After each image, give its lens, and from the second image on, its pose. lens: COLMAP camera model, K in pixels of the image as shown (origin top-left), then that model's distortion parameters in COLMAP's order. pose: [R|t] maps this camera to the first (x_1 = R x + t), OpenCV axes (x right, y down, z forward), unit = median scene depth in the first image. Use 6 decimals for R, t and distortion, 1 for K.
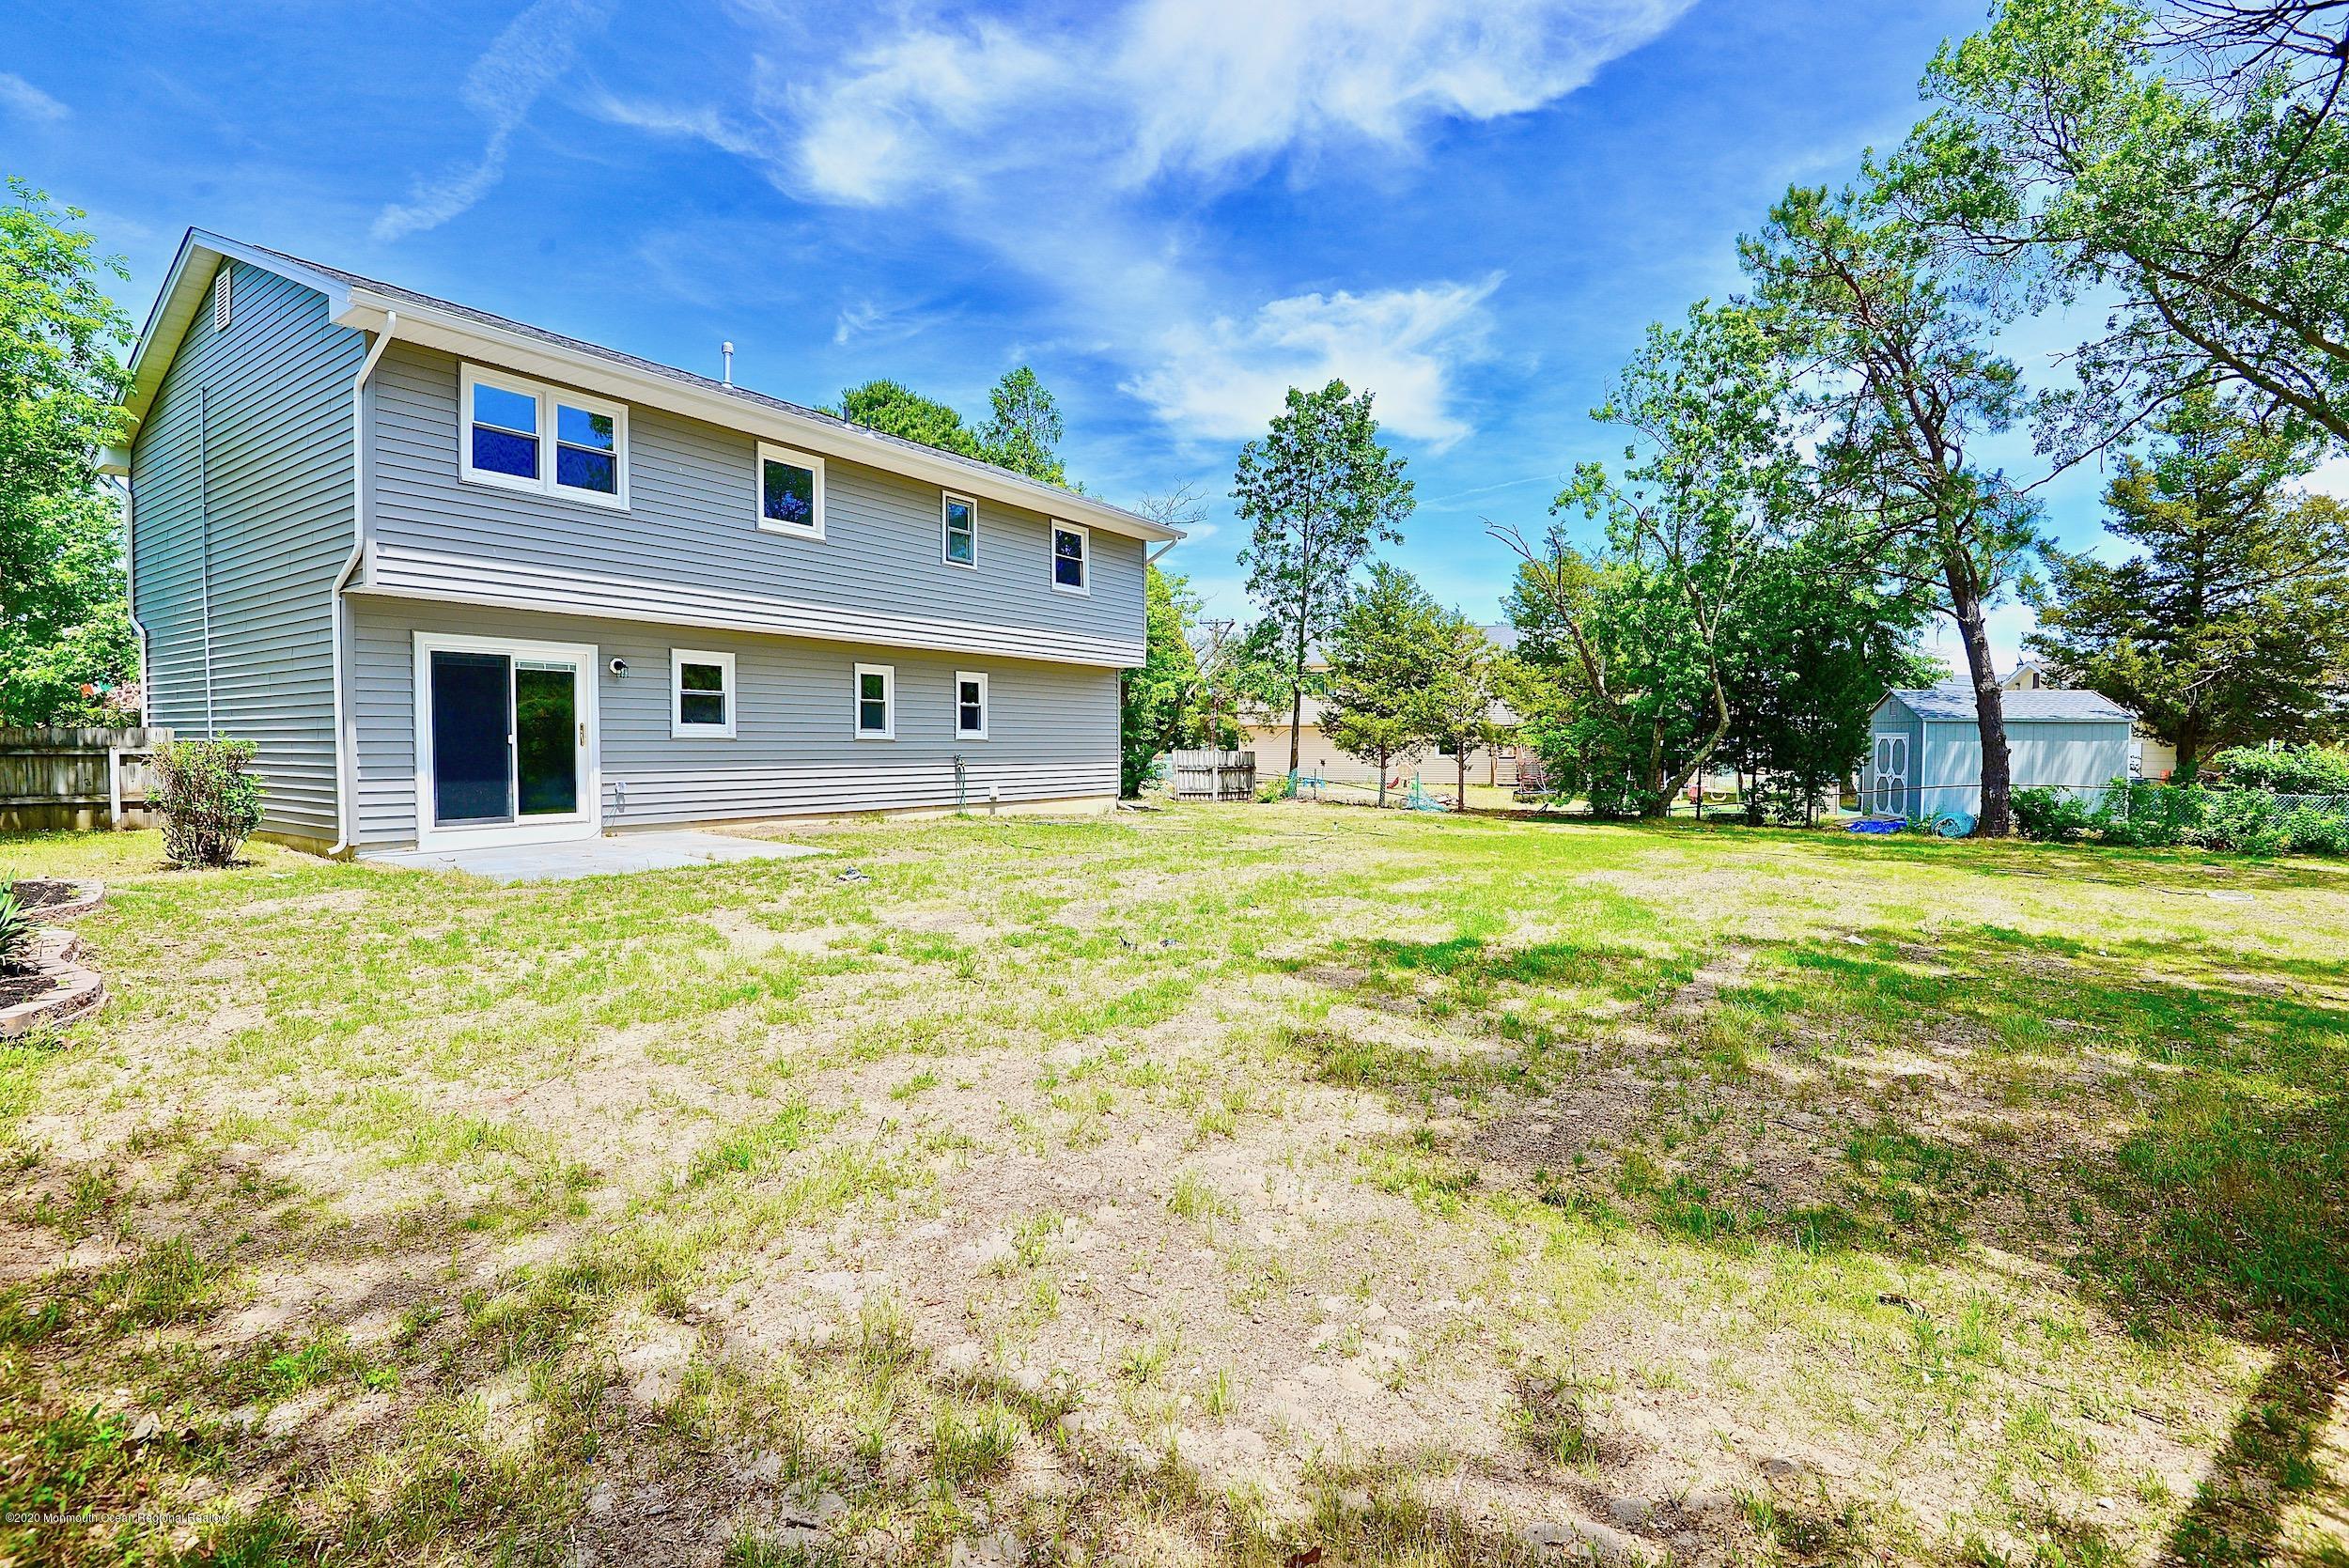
lens RADIAL K [[1083.7, 0, 1161.3], [0, 1083.7, 782.7], [0, 0, 1]] dist [-0.000396, -0.024894]
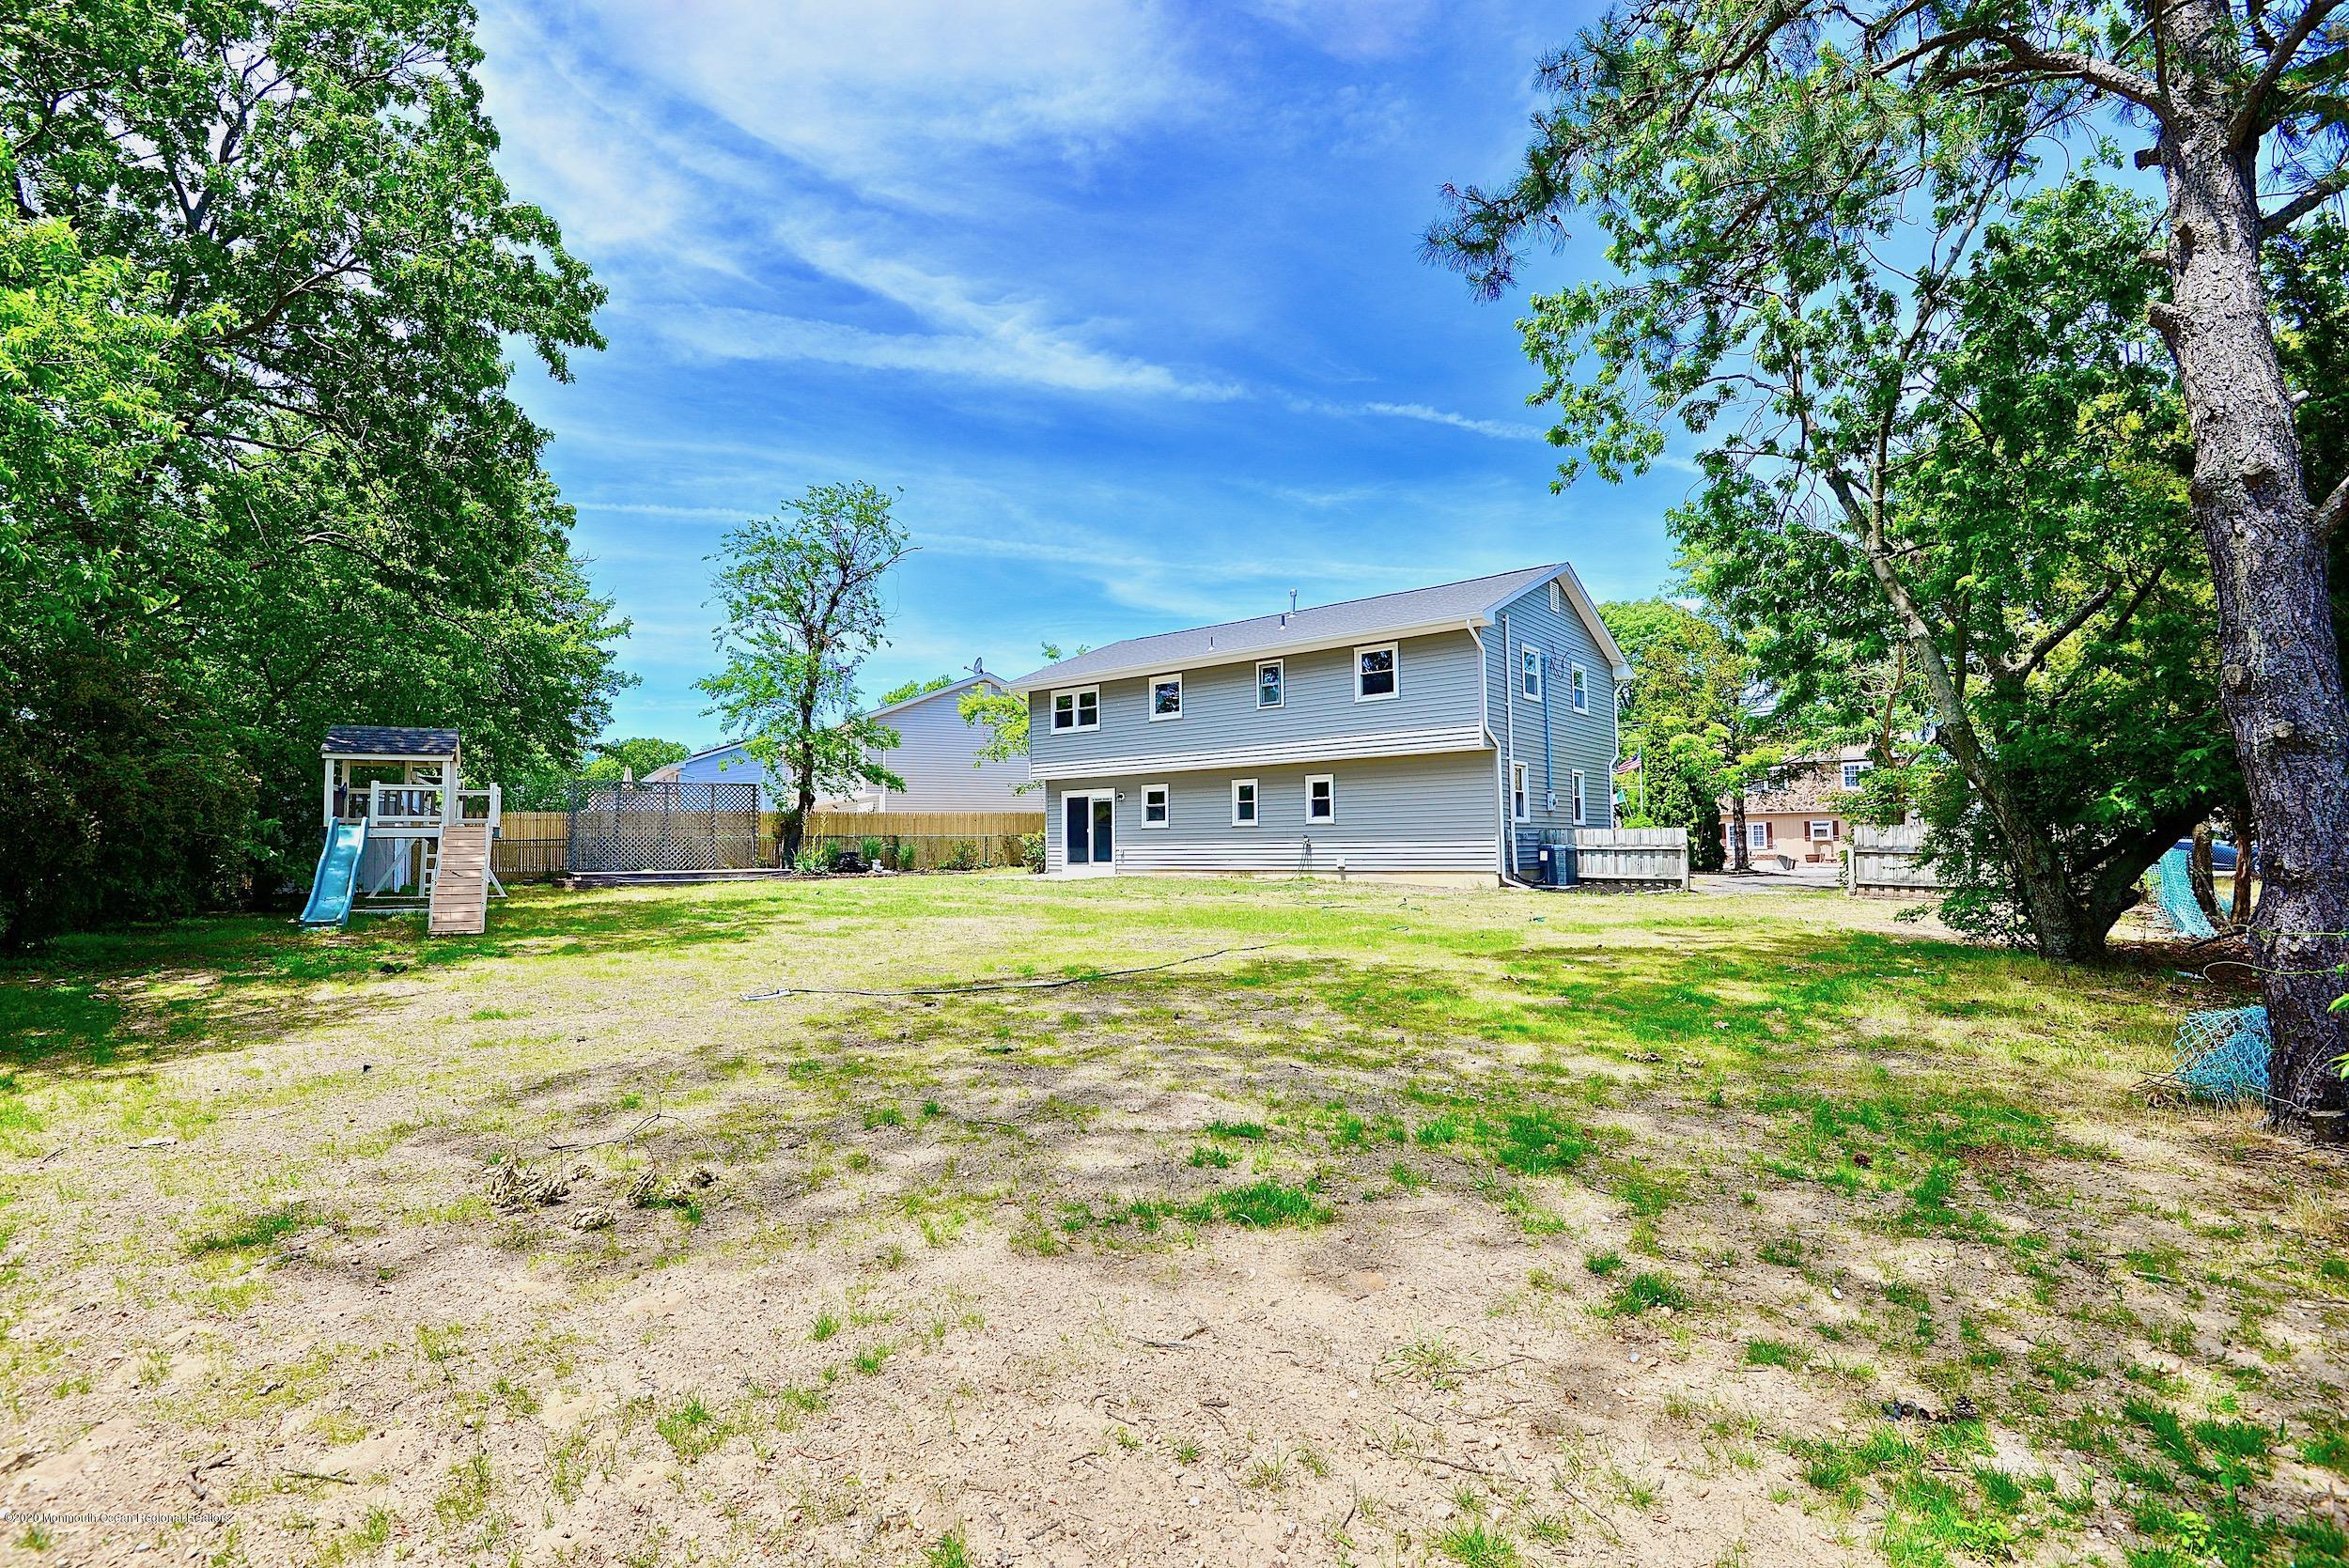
lens RADIAL K [[1095.0, 0, 1186.9], [0, 1095.0, 784.5], [0, 0, 1]] dist [-0.002082, -0.025165]
pose [[-0.087512, -0.061707, -0.994250, 1.371905], [-0.027230, 0.997855, -0.059534, -0.002450], [0.995791, 0.021863, -0.089005, 1.070208]]
